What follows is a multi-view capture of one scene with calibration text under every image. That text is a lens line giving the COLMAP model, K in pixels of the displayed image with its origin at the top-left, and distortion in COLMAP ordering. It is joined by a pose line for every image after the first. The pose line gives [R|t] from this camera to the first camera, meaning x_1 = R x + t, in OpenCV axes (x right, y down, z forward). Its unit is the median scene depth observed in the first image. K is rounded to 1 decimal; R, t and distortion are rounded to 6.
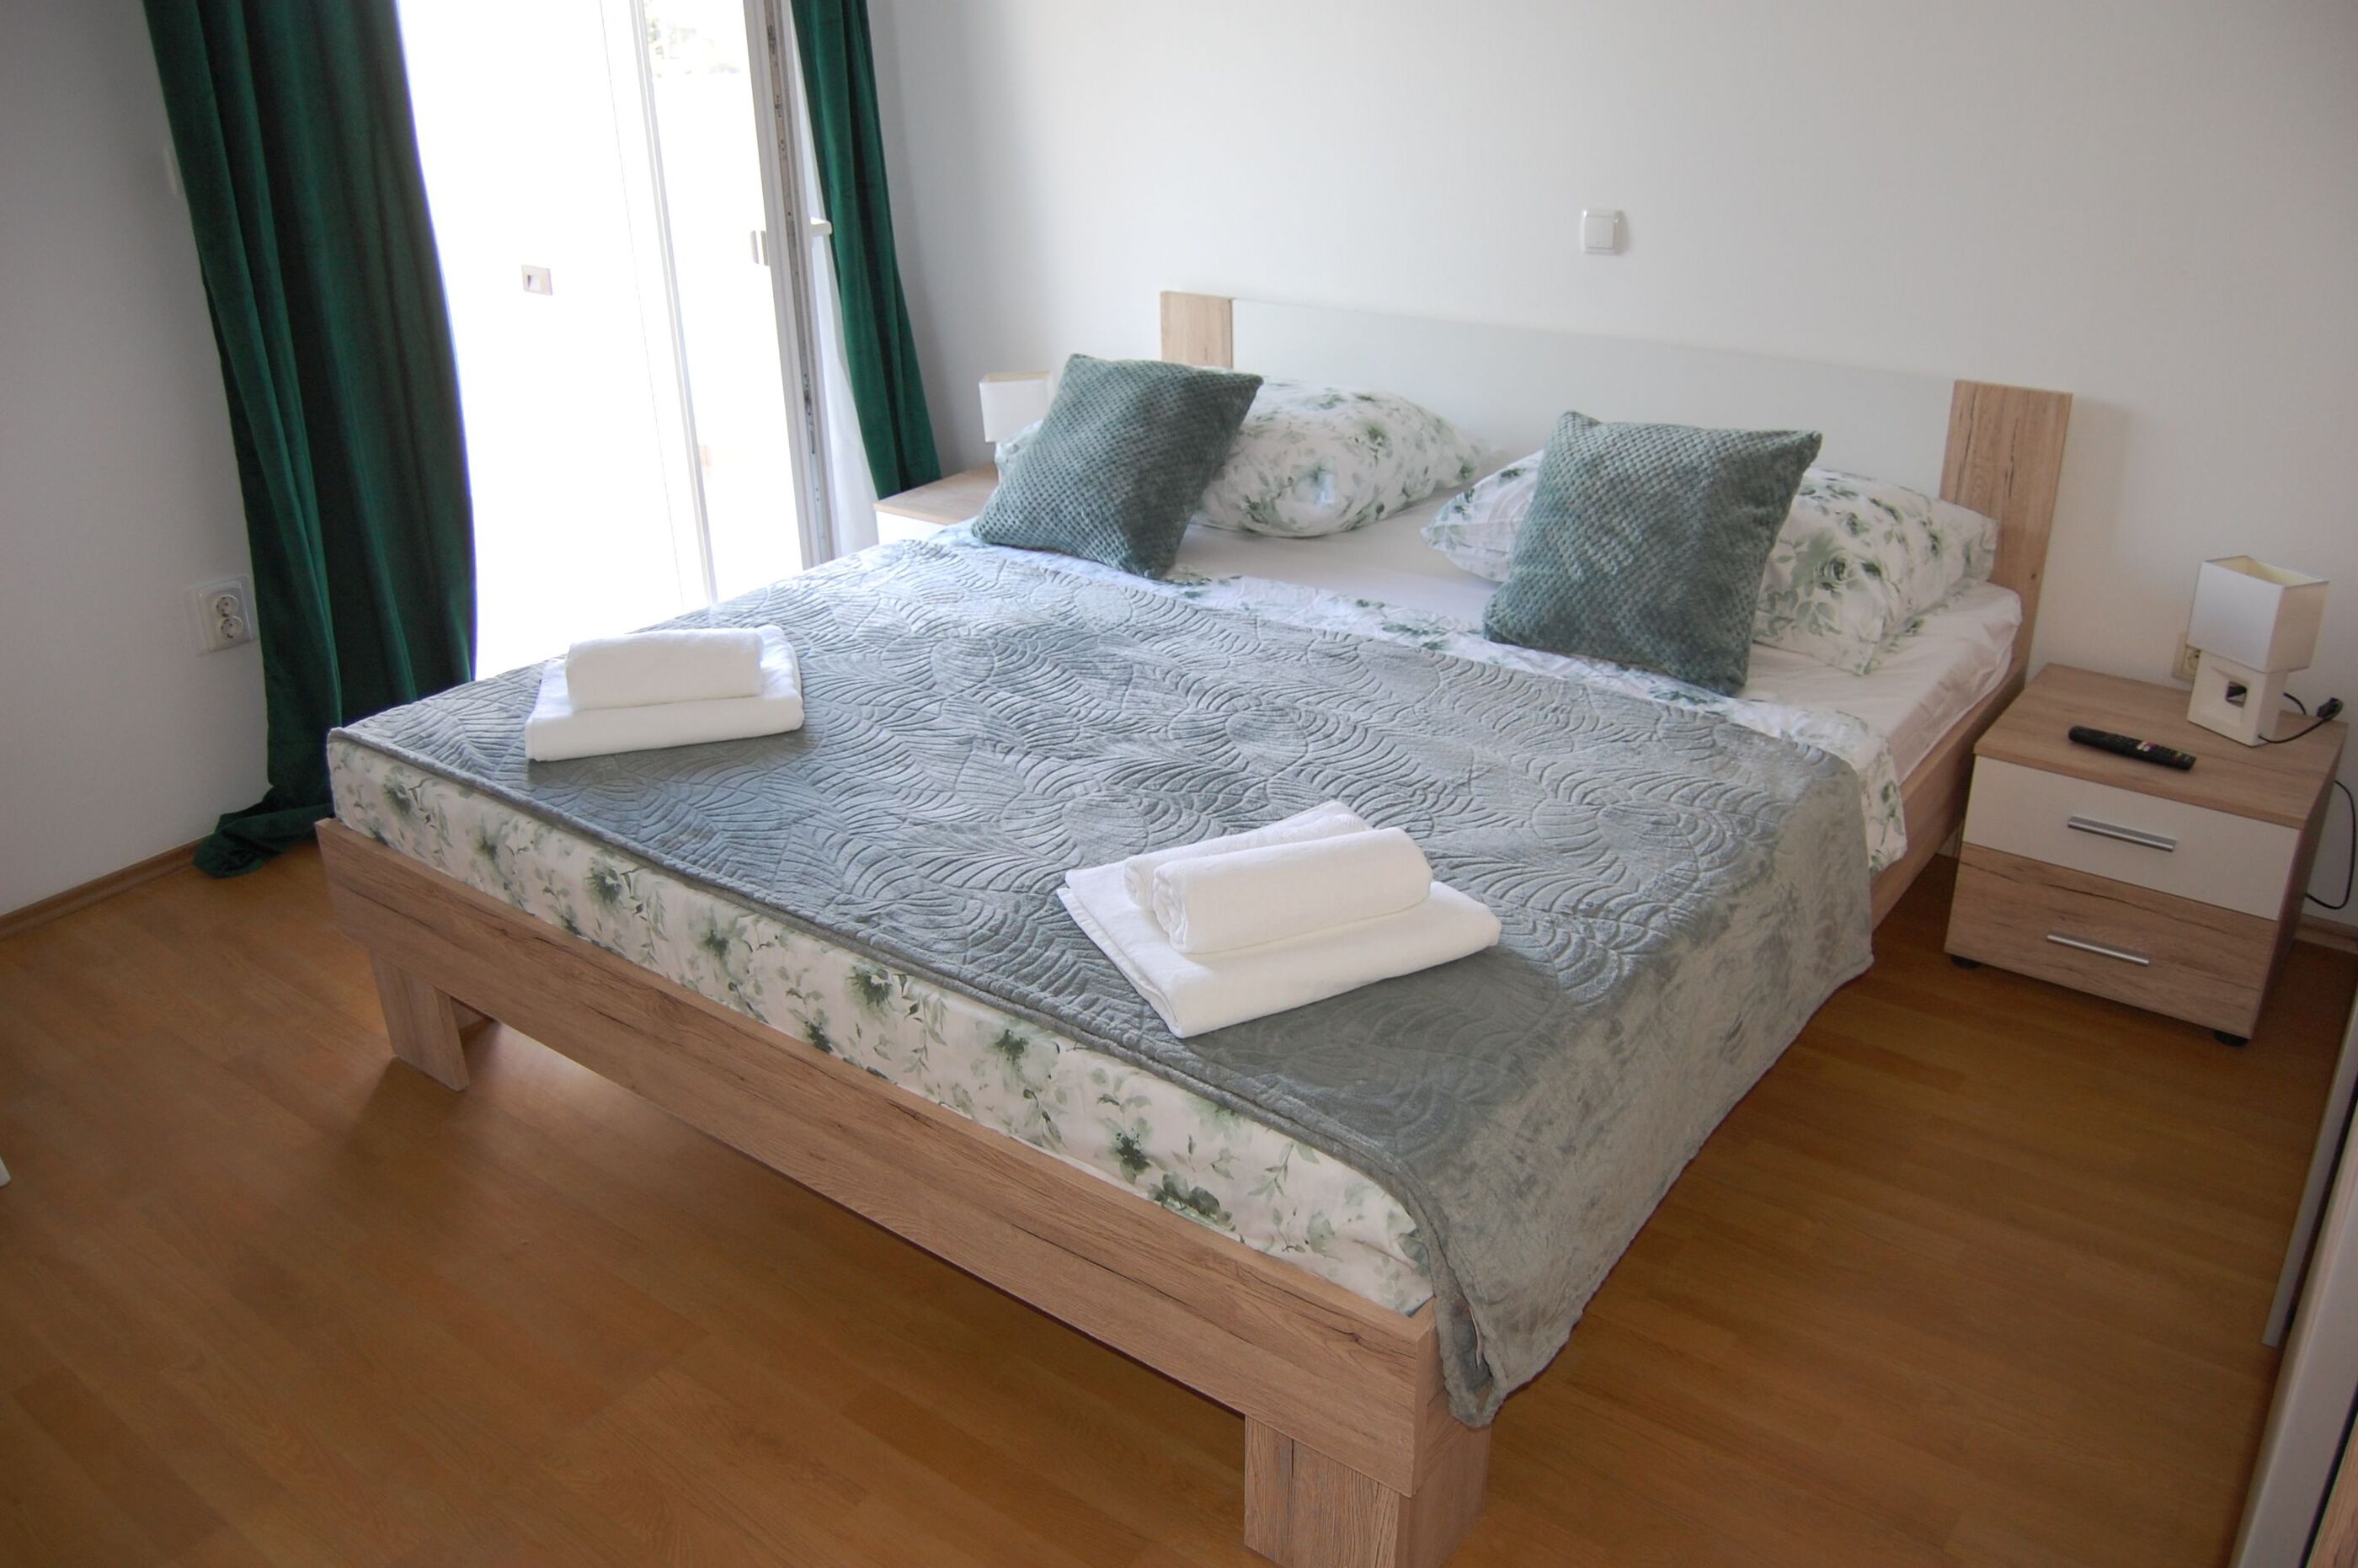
lens RADIAL K [[1857.4, 0, 1205.4], [0, 1857.4, 770.7], [0, 0, 1]] dist [-0.072215, 0.008691]
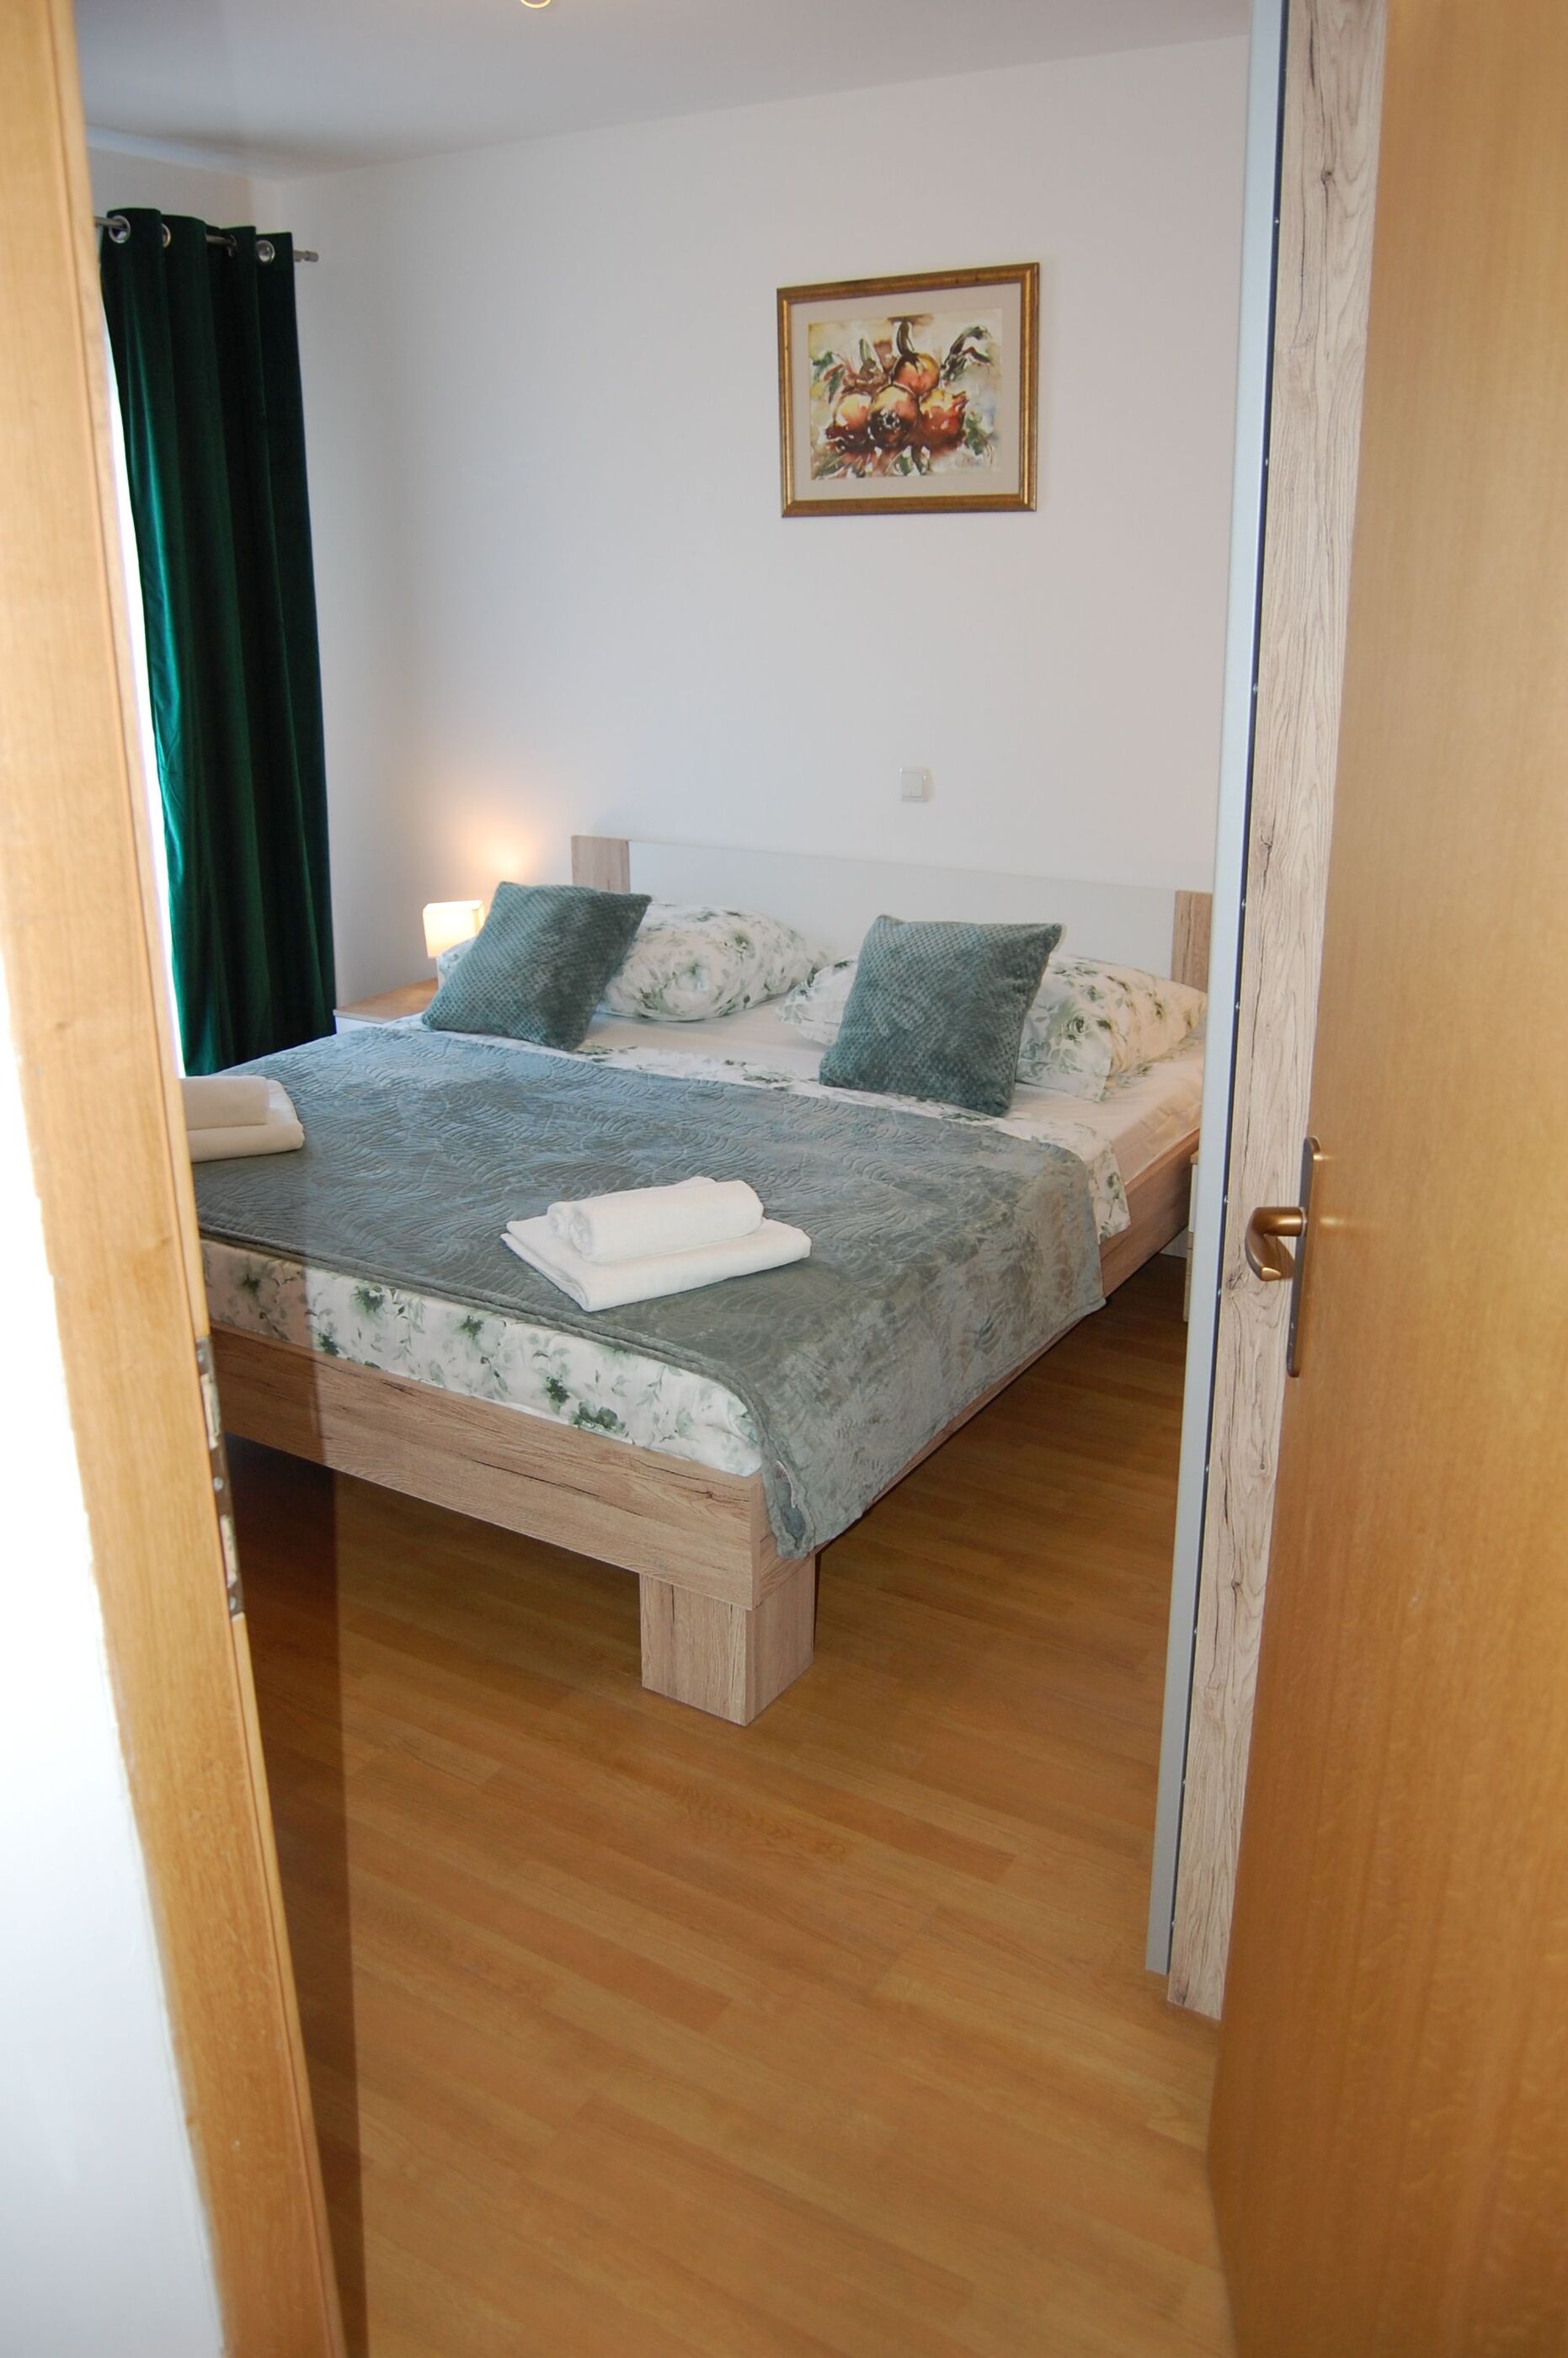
lens RADIAL K [[1857.4, 0, 792.8], [0, 1857.4, 1144.1], [0, 0, 1]] dist [-0.072215, 0.008691]
pose [[0.995691, -0.017163, 0.091129, 0.011893], [0.026481, 0.994427, -0.102048, 0.129110], [-0.088870, 0.104021, 0.990597, -0.370242]]
